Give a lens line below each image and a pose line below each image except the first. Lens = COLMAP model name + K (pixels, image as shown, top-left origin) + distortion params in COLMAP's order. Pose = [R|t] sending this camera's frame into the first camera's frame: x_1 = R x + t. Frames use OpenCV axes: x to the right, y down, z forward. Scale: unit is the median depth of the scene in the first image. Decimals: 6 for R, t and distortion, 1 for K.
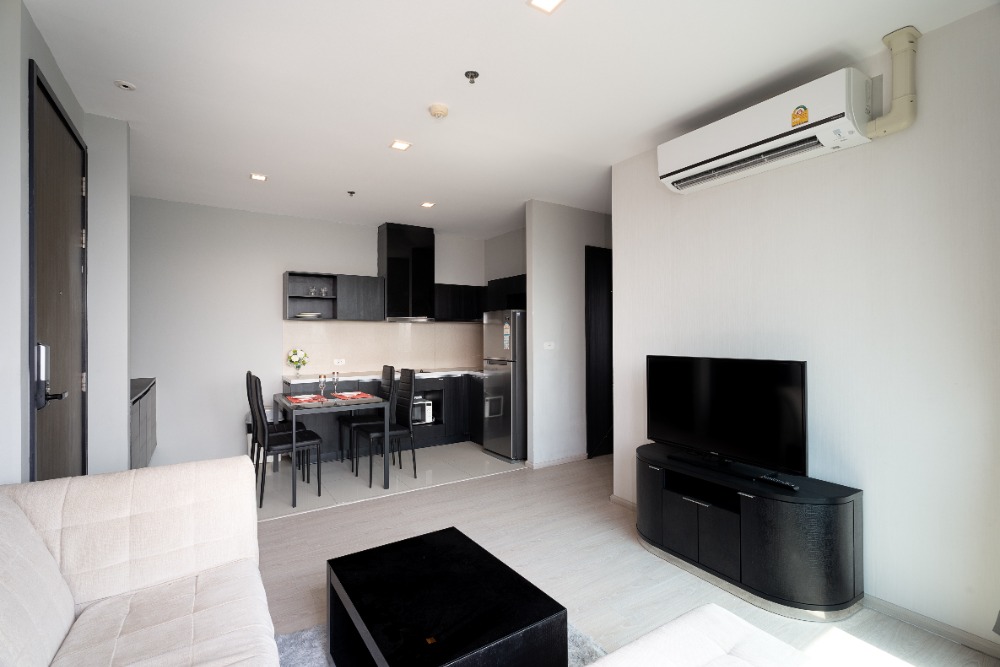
lens RADIAL K [[455.3, 0, 500.5], [0, 455.3, 330.6], [0, 0, 1]] dist [0.002992, 0.000407]
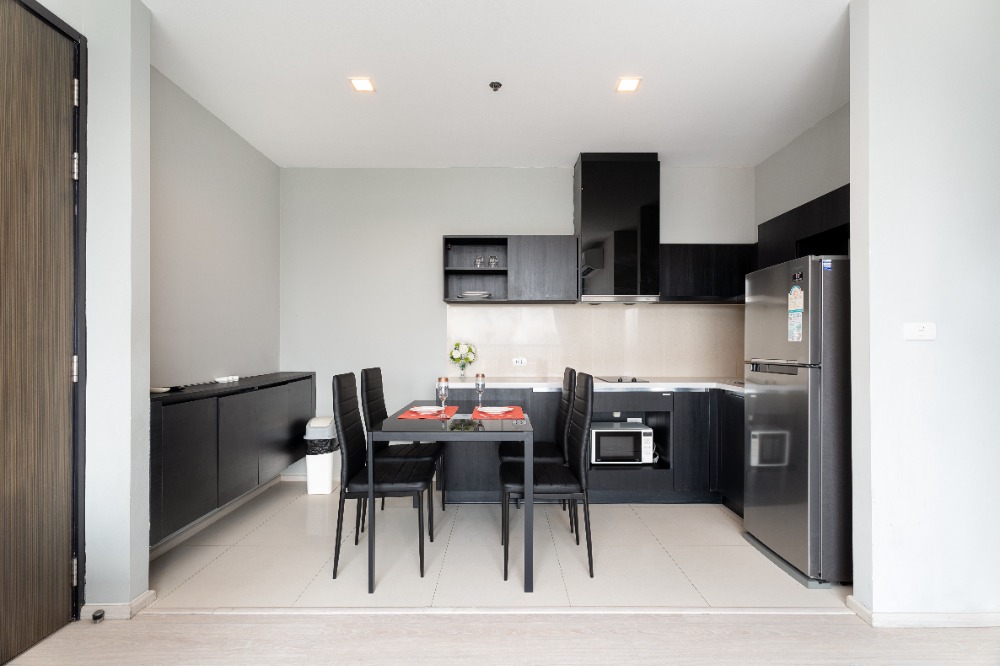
lens RADIAL K [[446.8, 0, 498.9], [0, 446.8, 344.4], [0, 0, 1]] dist [-0.001698, 0.000034]
pose [[0.837301, 0.001688, -0.546739, 0.008476], [0.003445, 0.999959, 0.008364, 0.041723], [0.546731, -0.008887, 0.837261, 0.460666]]
